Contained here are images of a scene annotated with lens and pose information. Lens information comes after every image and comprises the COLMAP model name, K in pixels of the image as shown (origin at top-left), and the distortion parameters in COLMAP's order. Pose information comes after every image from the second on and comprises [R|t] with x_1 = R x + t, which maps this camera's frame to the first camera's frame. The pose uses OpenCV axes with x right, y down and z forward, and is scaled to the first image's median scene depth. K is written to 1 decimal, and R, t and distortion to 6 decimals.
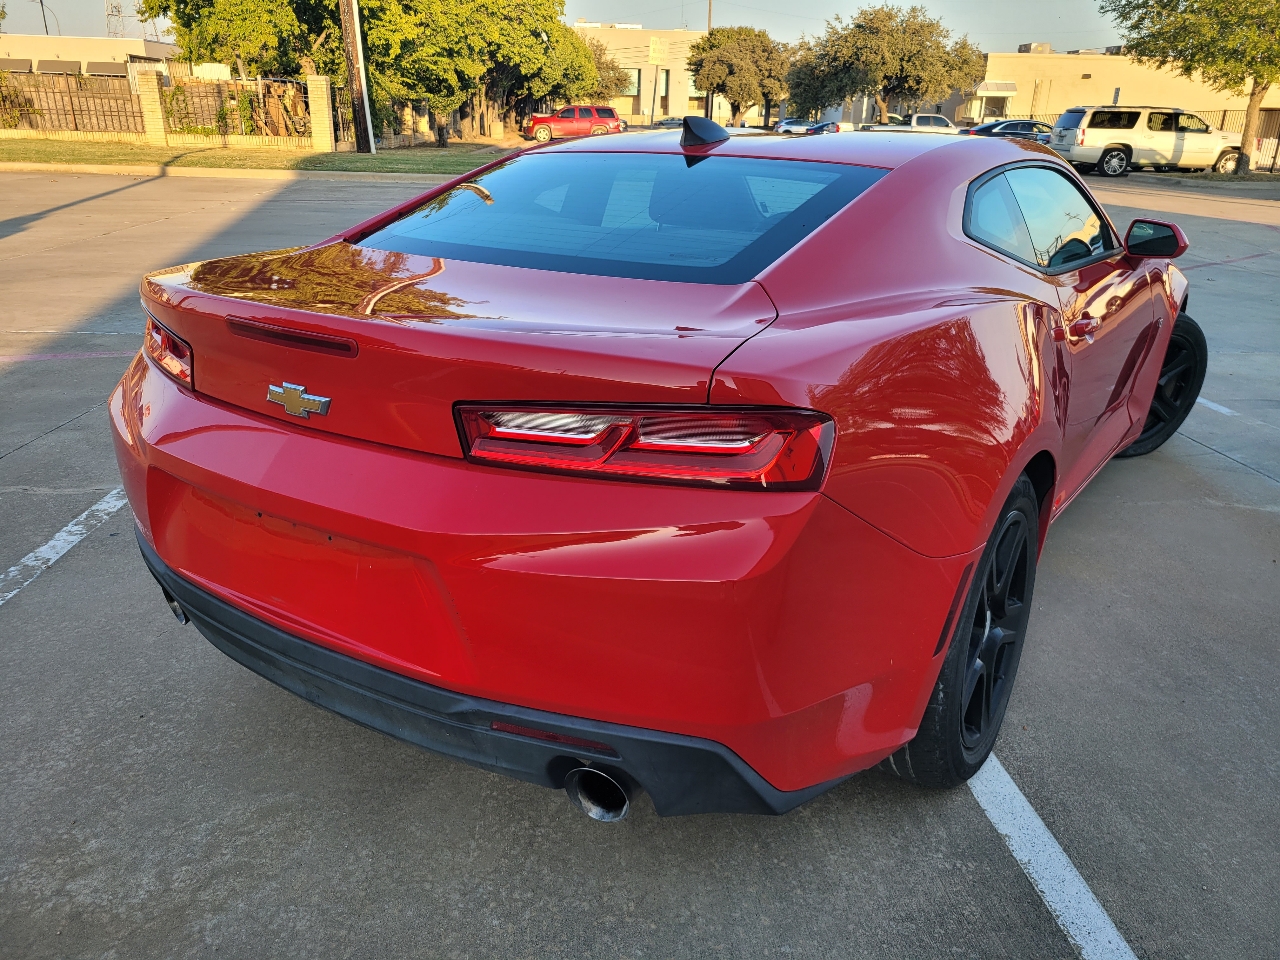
lens RADIAL K [[963.5, 0, 638.2], [0, 963.5, 472.1], [0, 0, 1]] dist [0.048848, -0.033820]
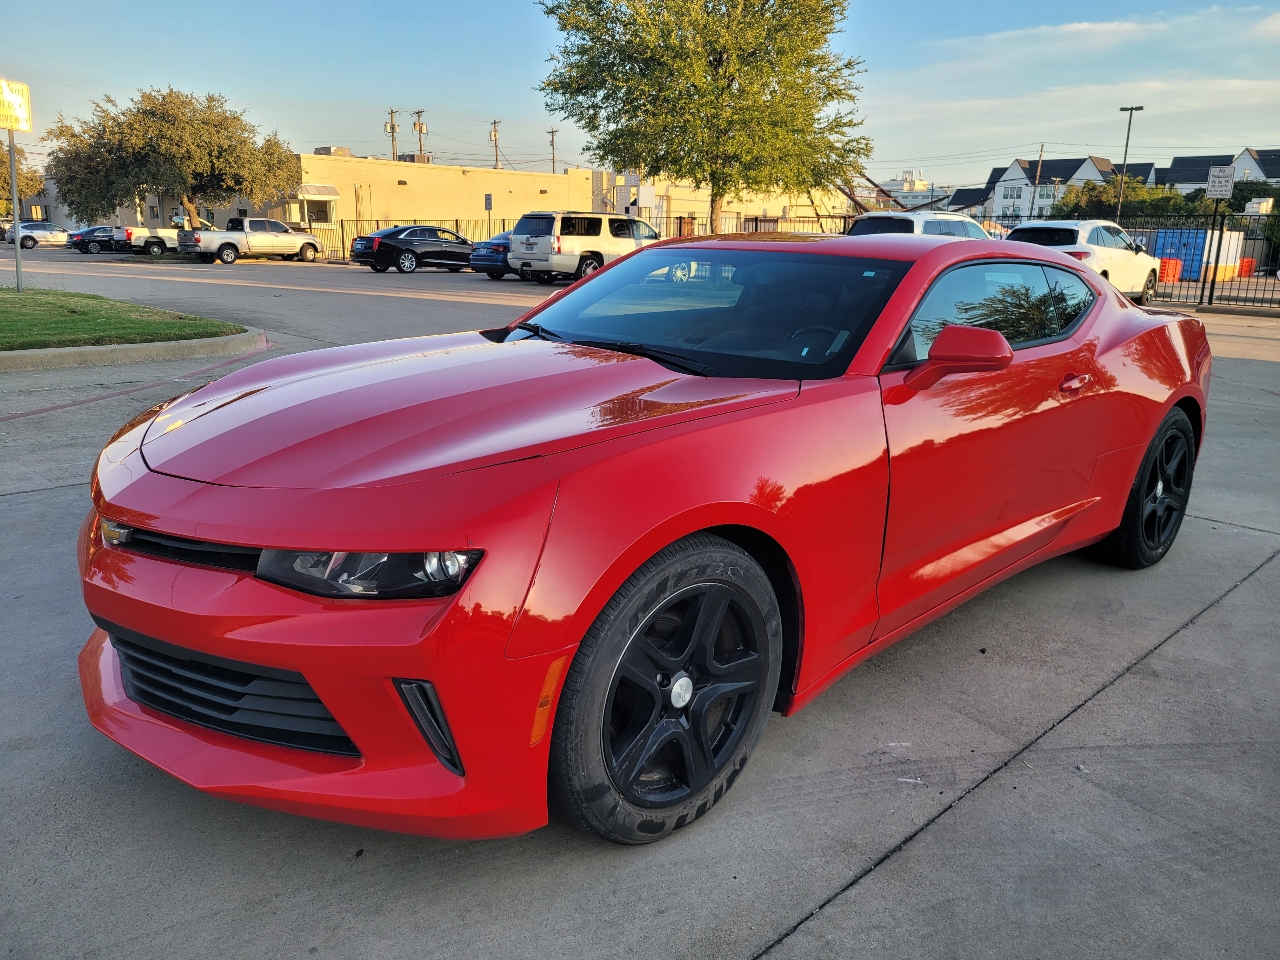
lens RADIAL K [[963.5, 0, 642.5], [0, 963.5, 470.3], [0, 0, 1]] dist [0.048848, -0.033820]
pose [[0.730309, -0.172635, 0.660944, -0.104997], [0.237461, 0.971358, -0.008669, -0.117453], [-0.640517, 0.163279, 0.750386, 0.321700]]
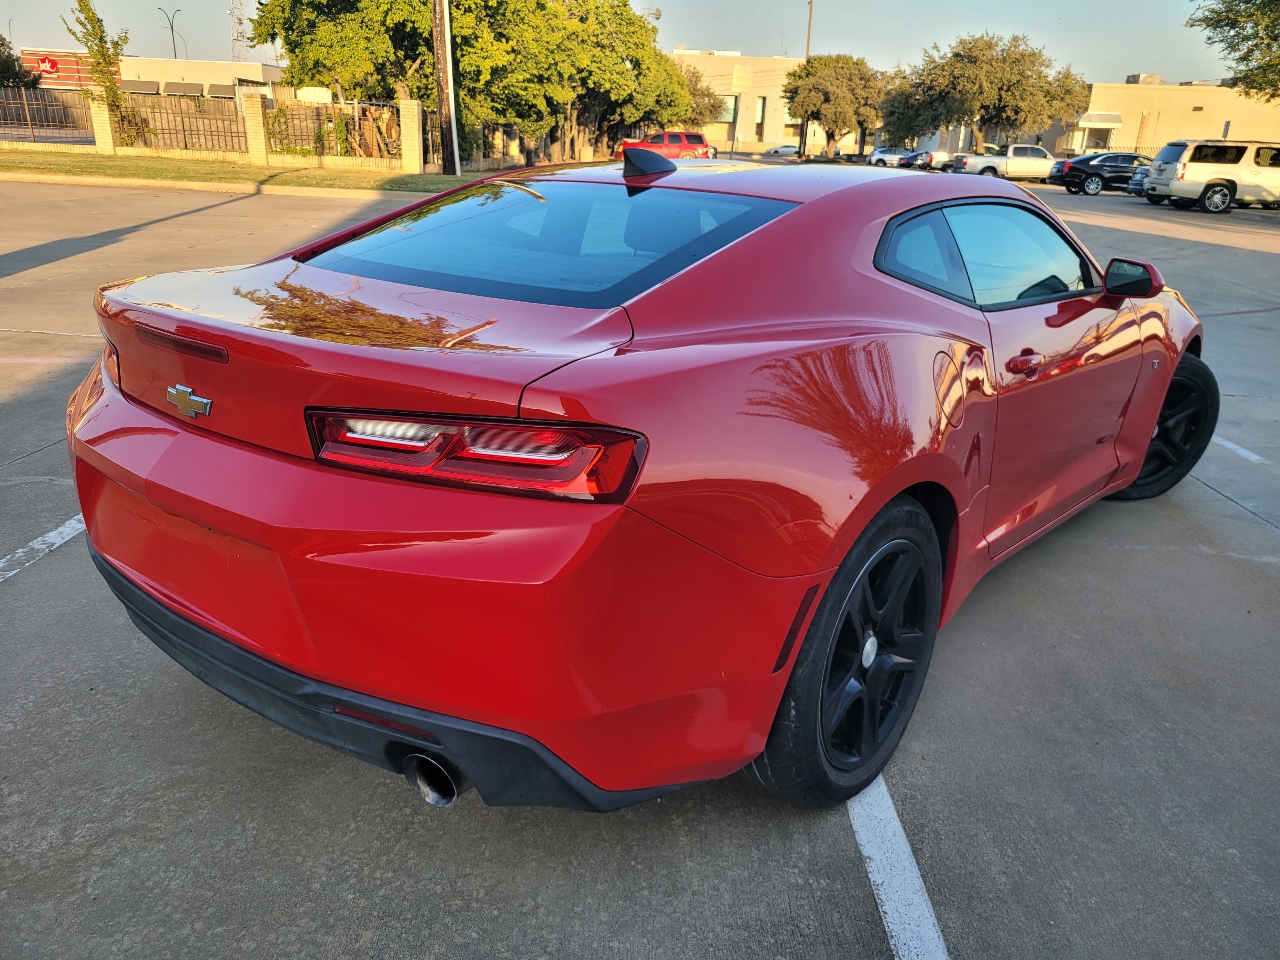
lens RADIAL K [[963.5, 0, 633.5], [0, 963.5, 480.4], [0, 0, 1]] dist [0.048848, -0.033820]
pose [[0.995059, 0.046300, -0.087826, 0.014485], [-0.047683, 0.998768, -0.013715, 0.000362], [0.087083, 0.017835, 0.996041, -0.002864]]
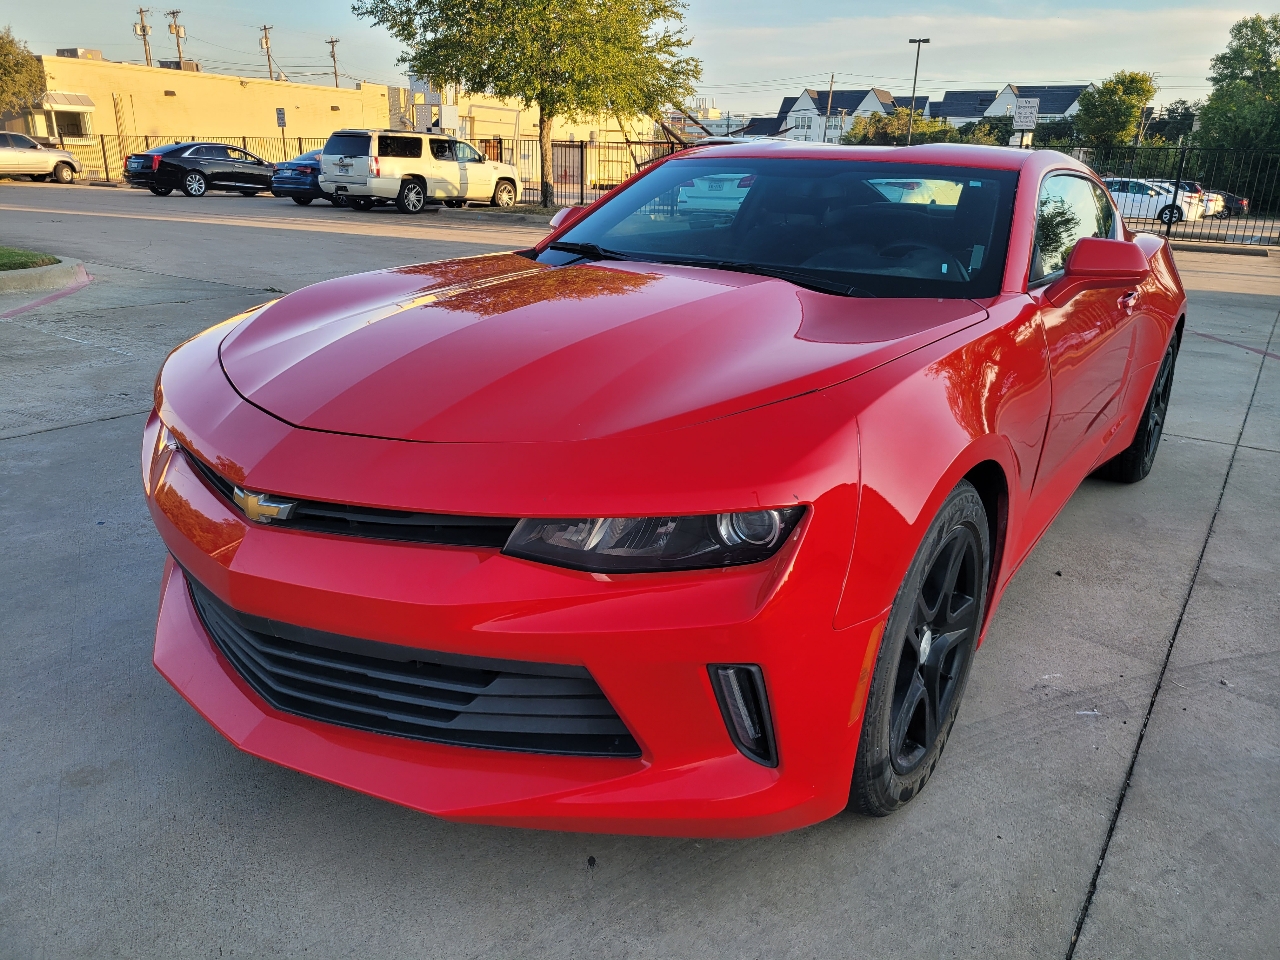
lens RADIAL K [[963.5, 0, 645.7], [0, 963.5, 487.9], [0, 0, 1]] dist [0.048848, -0.033820]
pose [[0.575836, -0.264764, 0.773507, -0.117856], [0.270371, 0.954547, 0.125455, -0.125543], [-0.771565, 0.136892, 0.621247, 0.351156]]
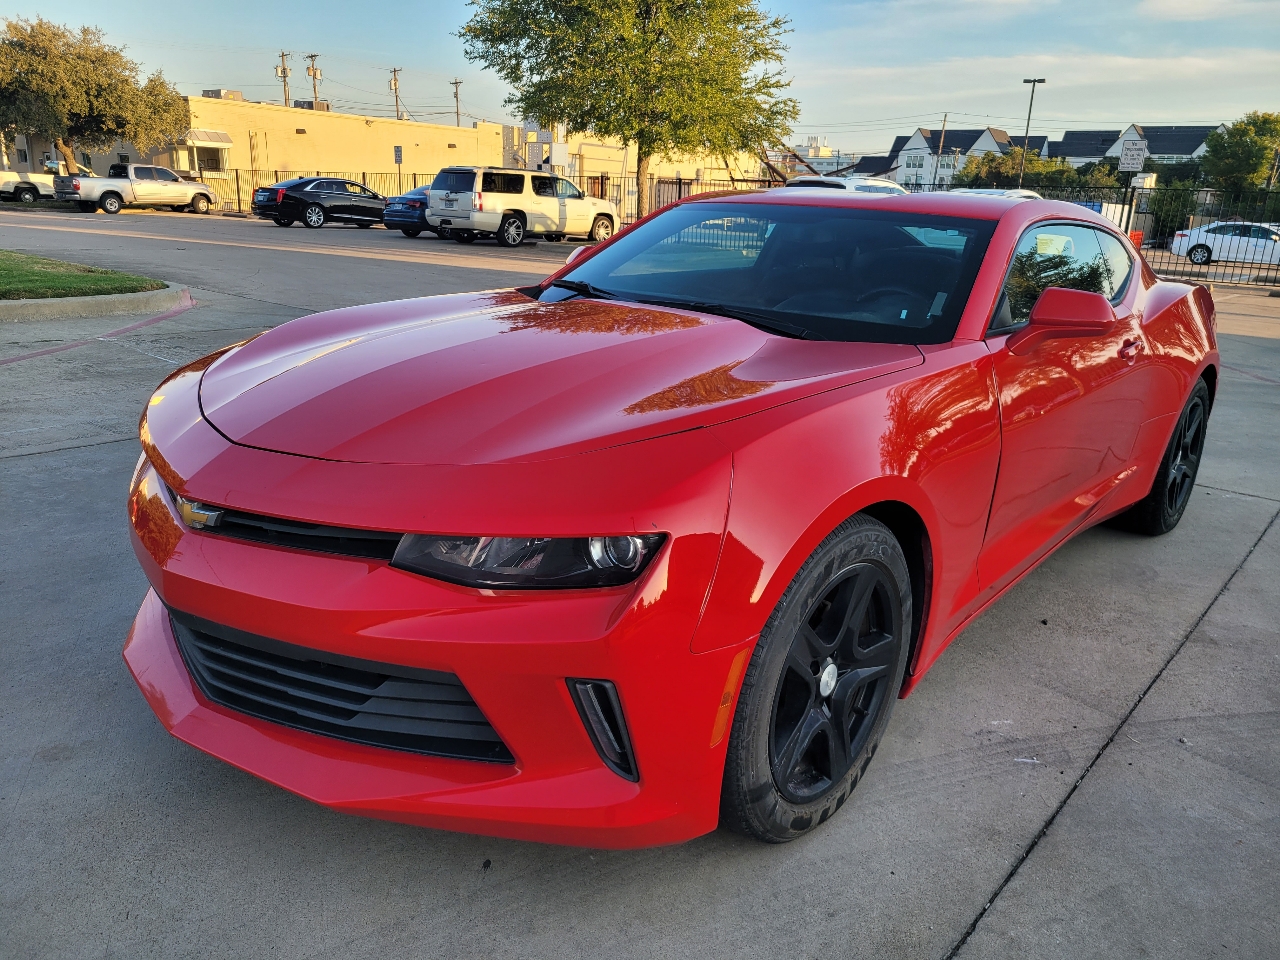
lens RADIAL K [[963.5, 0, 648.2], [0, 963.5, 485.1], [0, 0, 1]] dist [0.048848, -0.033820]
pose [[0.658900, -0.210888, 0.722064, -0.112704], [0.238243, 0.968987, 0.065603, -0.122218], [-0.713506, 0.128801, 0.688709, 0.338690]]
